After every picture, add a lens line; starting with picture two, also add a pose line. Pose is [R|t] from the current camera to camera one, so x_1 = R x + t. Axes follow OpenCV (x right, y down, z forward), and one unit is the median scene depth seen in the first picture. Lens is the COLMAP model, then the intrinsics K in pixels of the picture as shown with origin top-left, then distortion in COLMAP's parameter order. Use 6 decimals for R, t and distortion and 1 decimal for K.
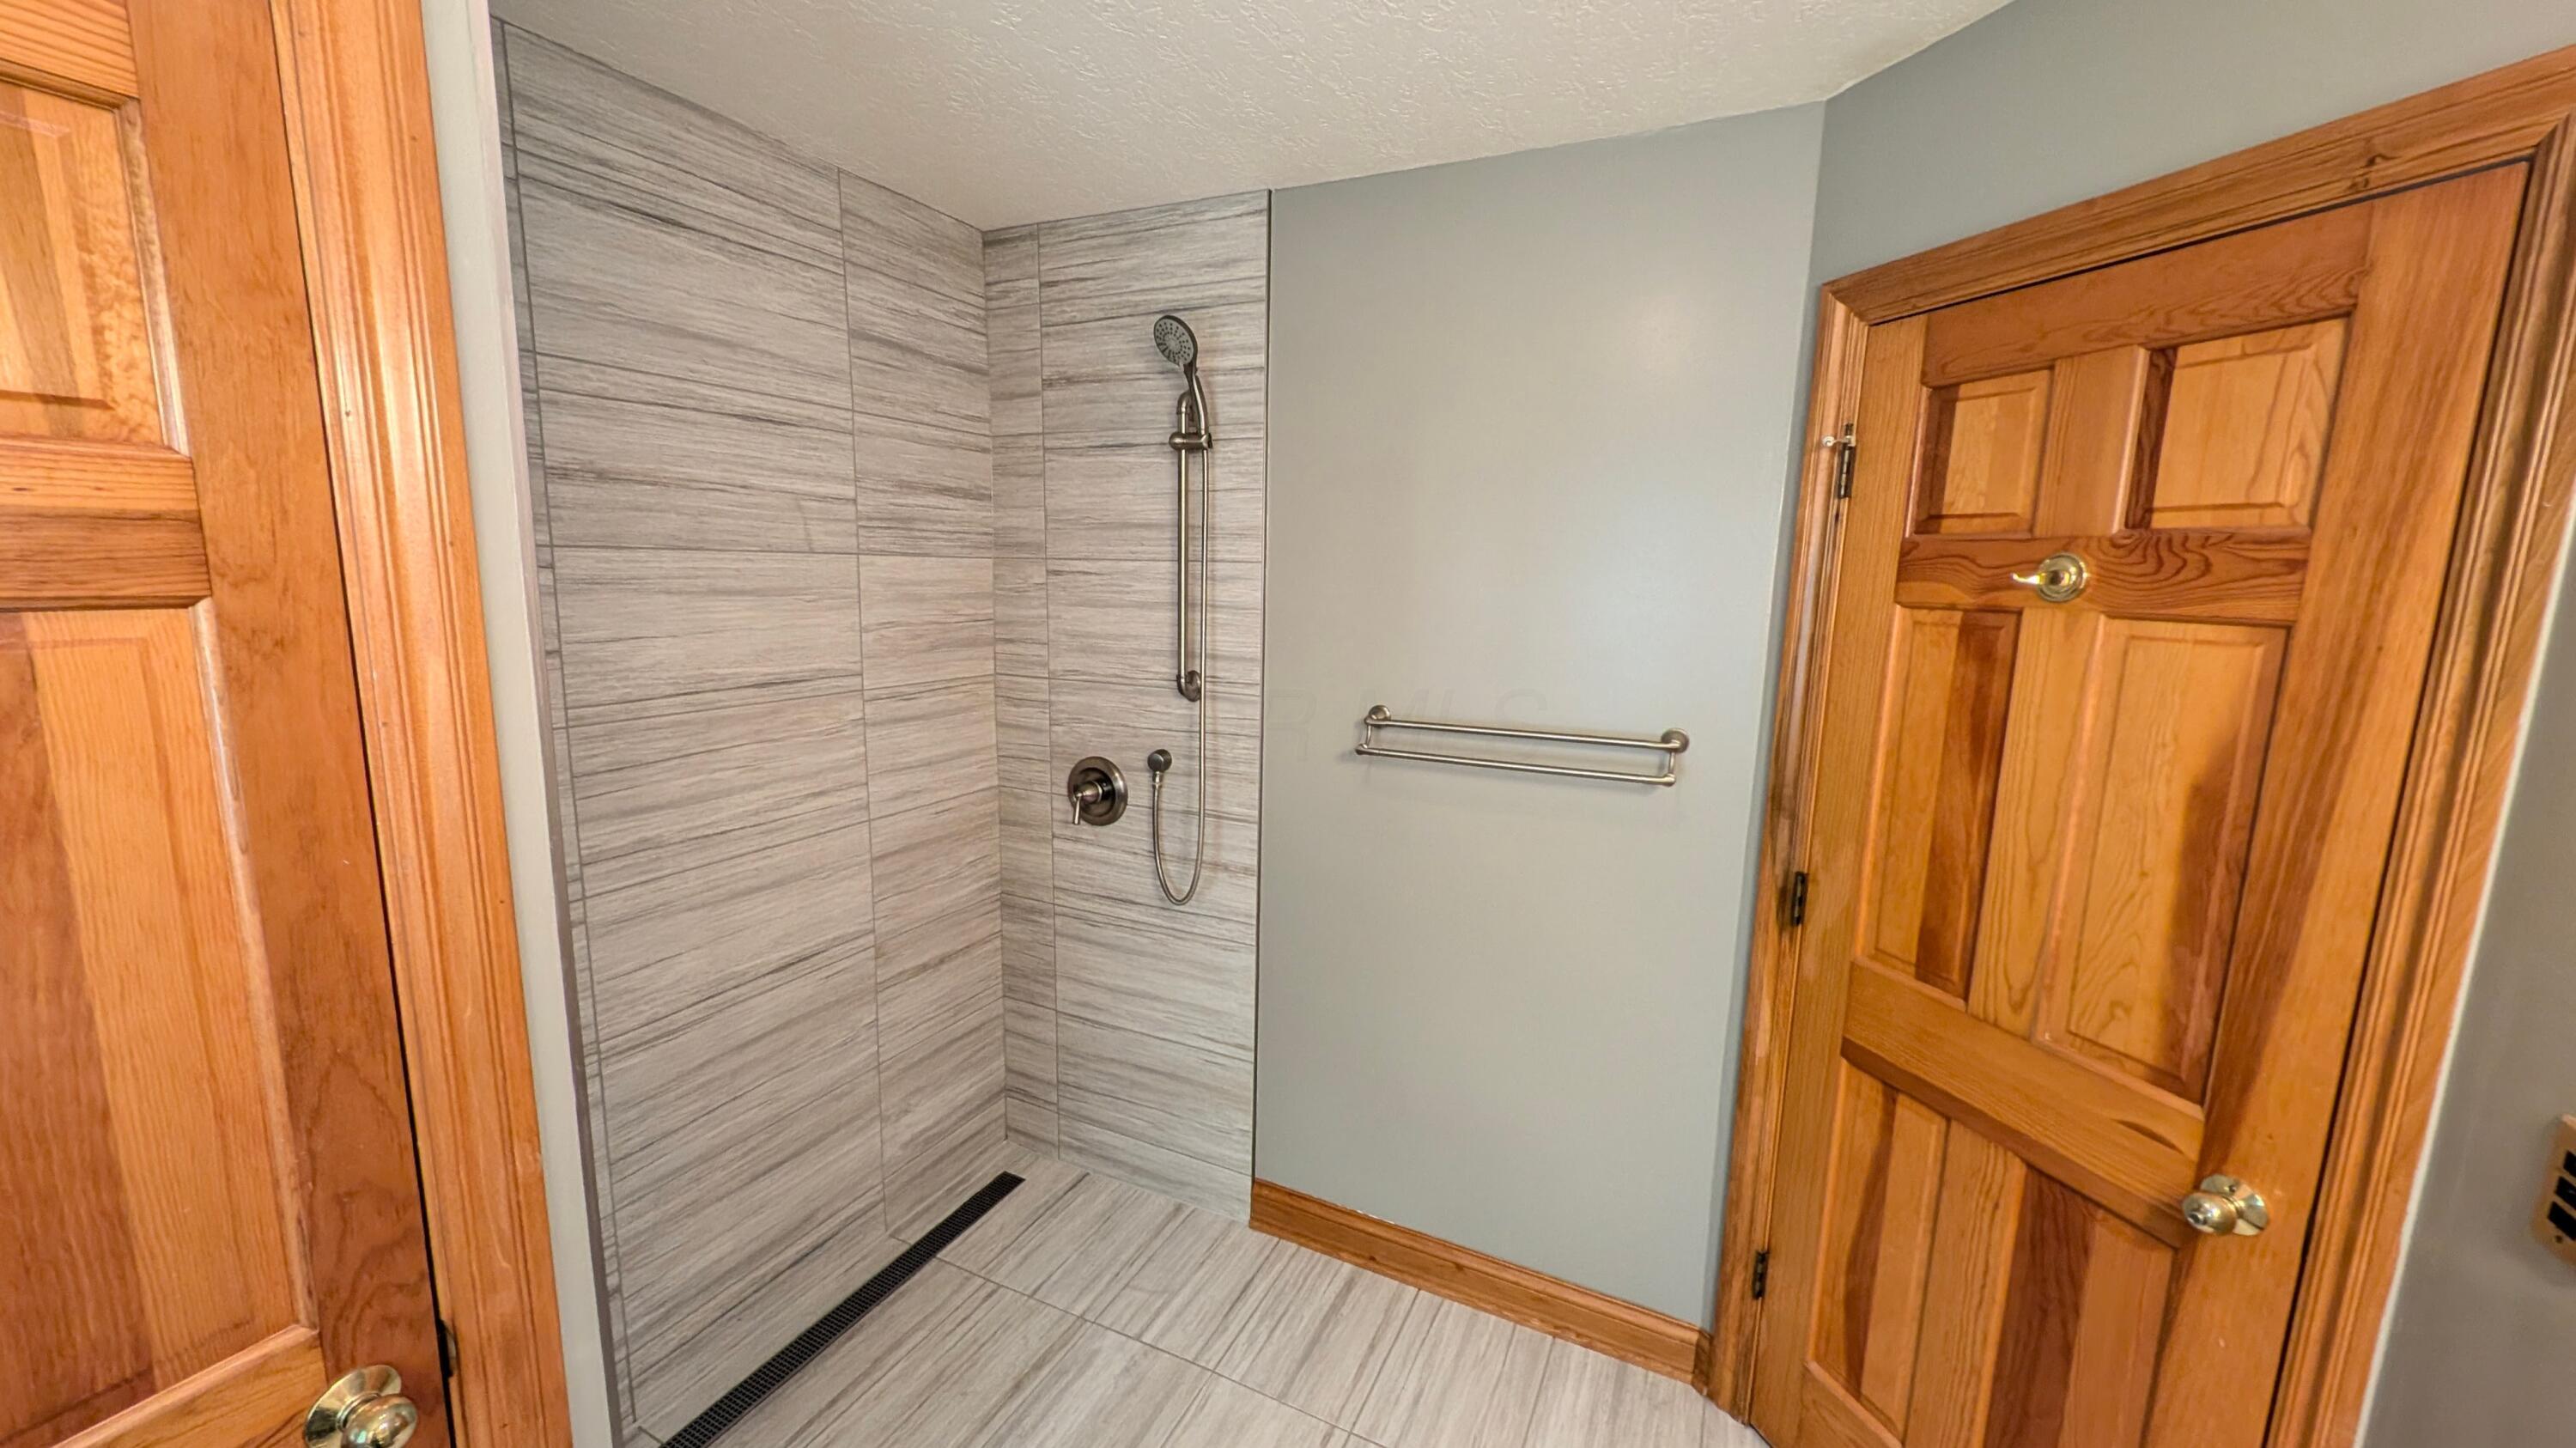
lens RADIAL K [[960.4, 0, 1281.9], [0, 960.4, 725.1], [0, 0, 1]] dist [0.000240, 0.000025]
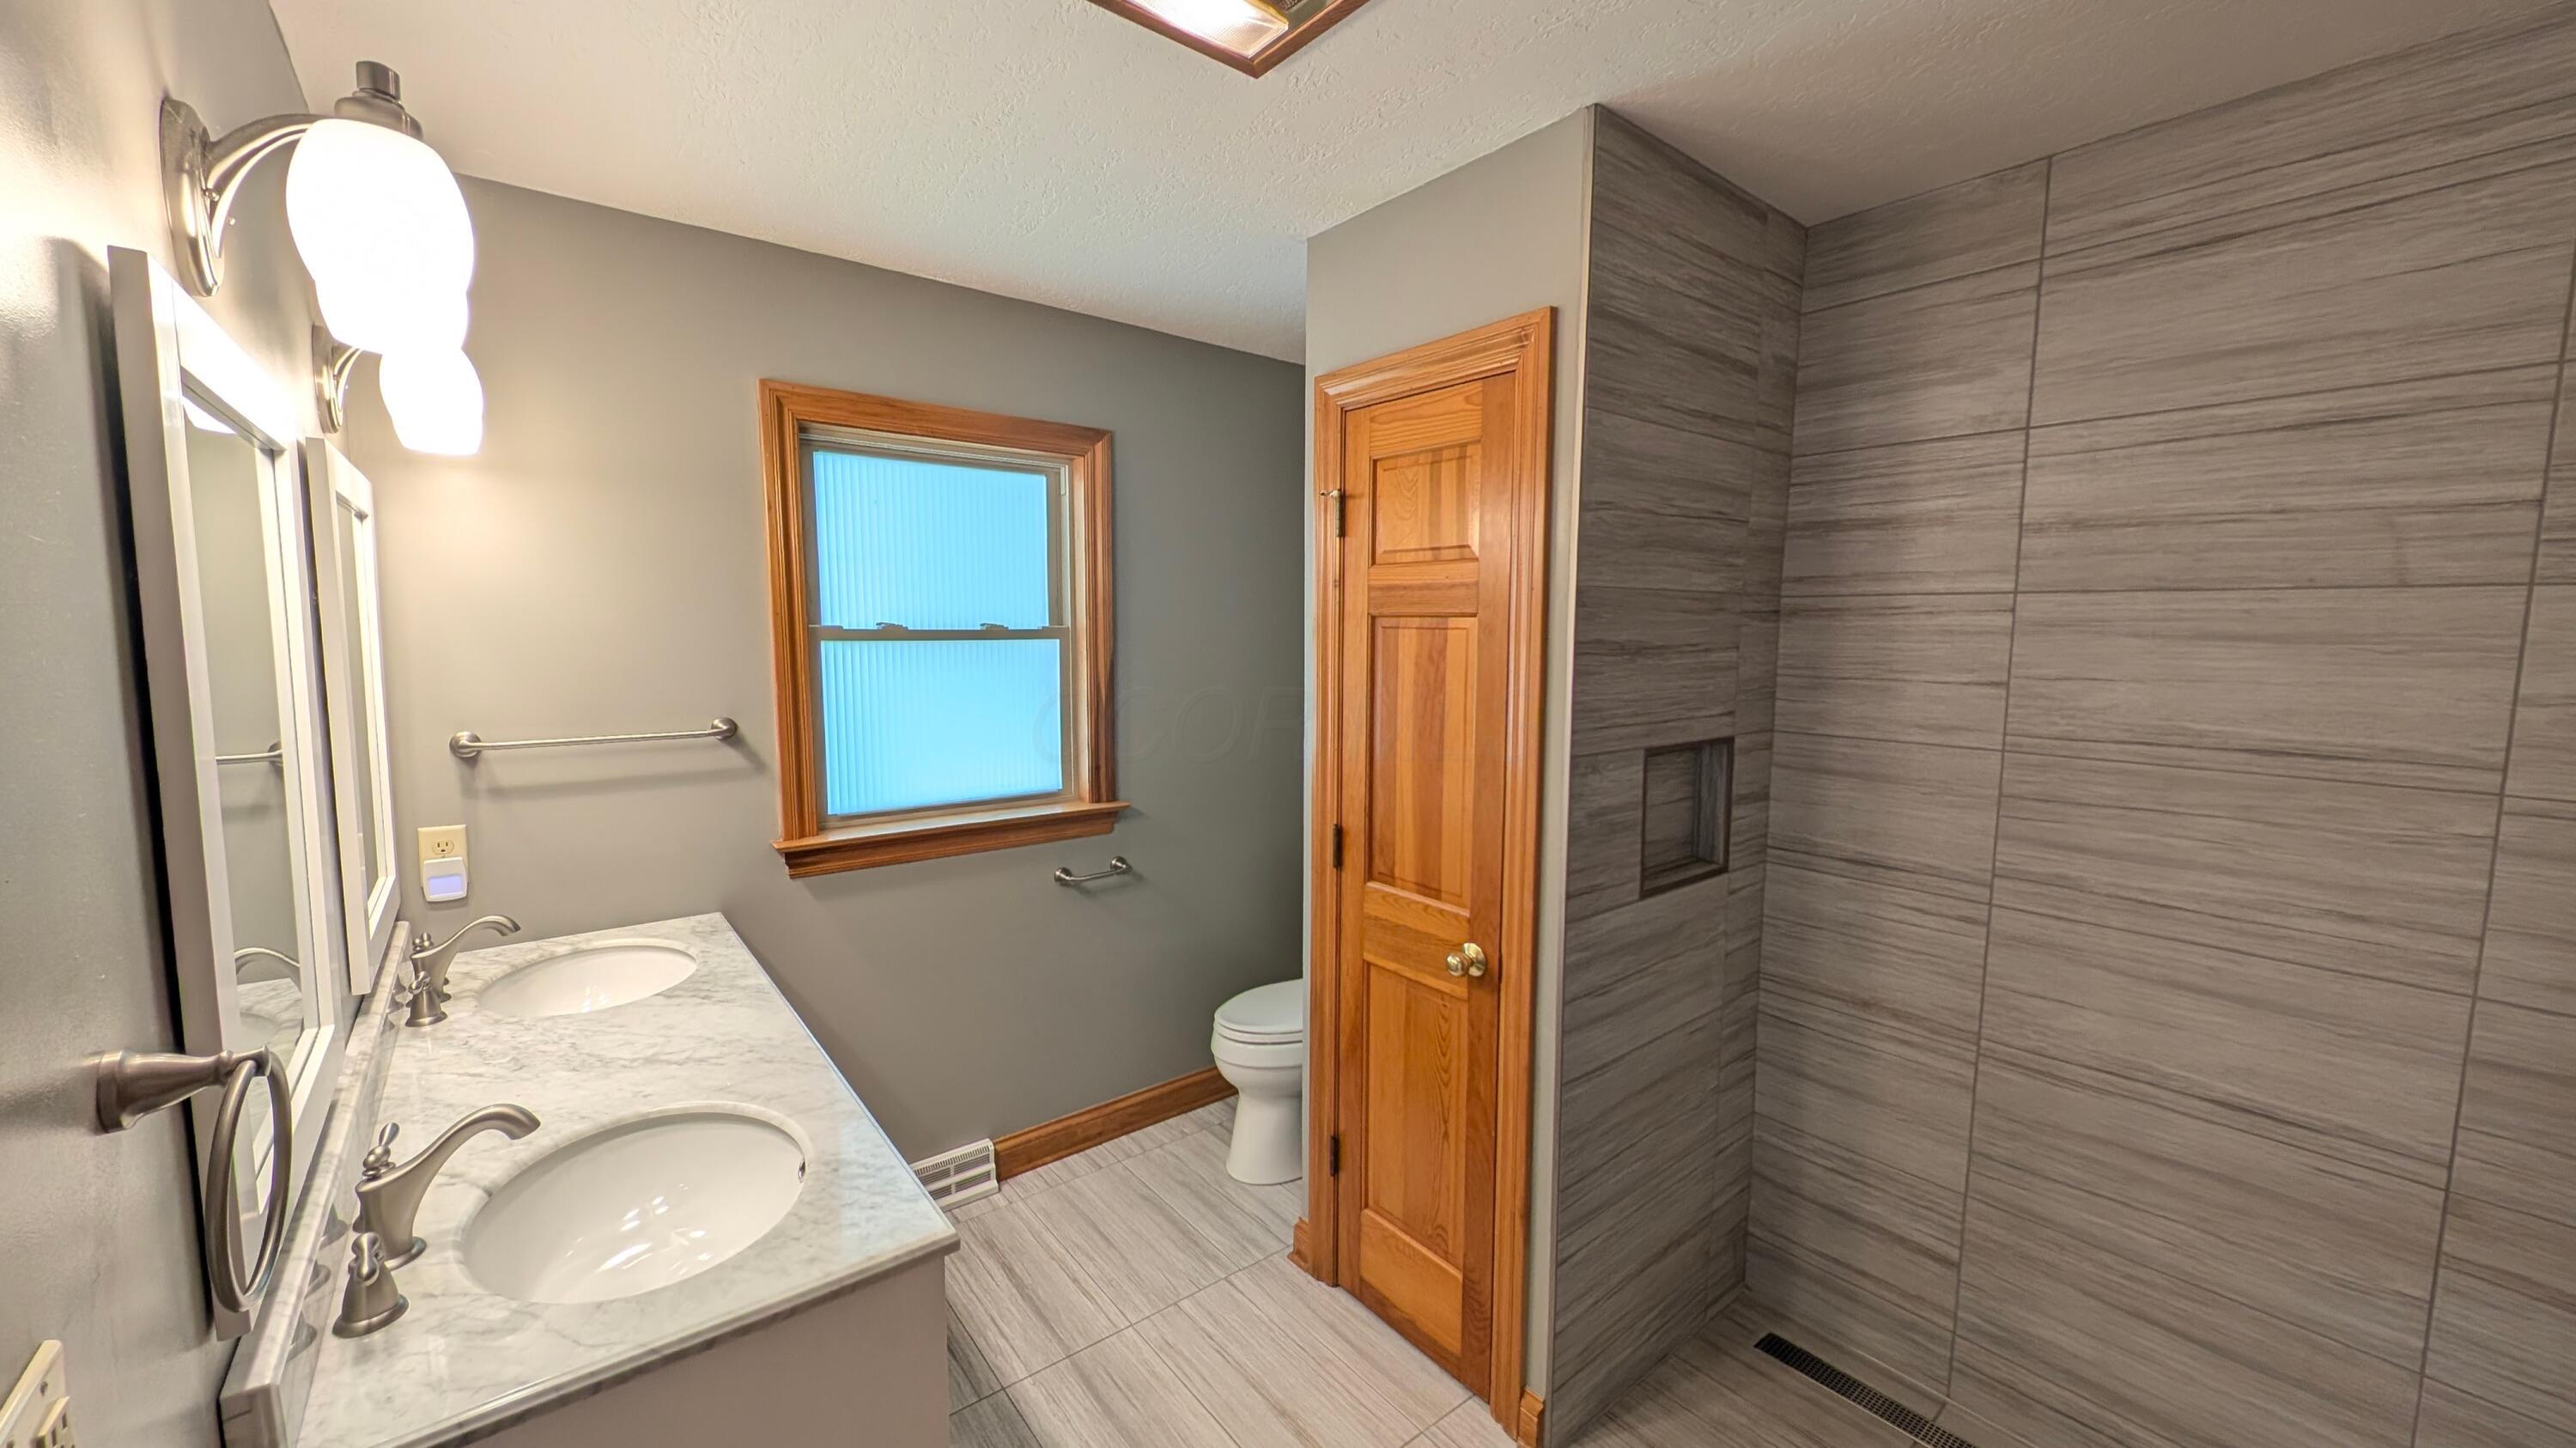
lens RADIAL K [[960.4, 0, 1282.6], [0, 960.4, 714.6], [0, 0, 1]] dist [0.000240, 0.000025]
pose [[-0.422311, 0.065260, -0.904099, 0.579012], [-0.160506, 0.976260, 0.145443, -0.061406], [0.892127, 0.206536, -0.401811, 0.620202]]
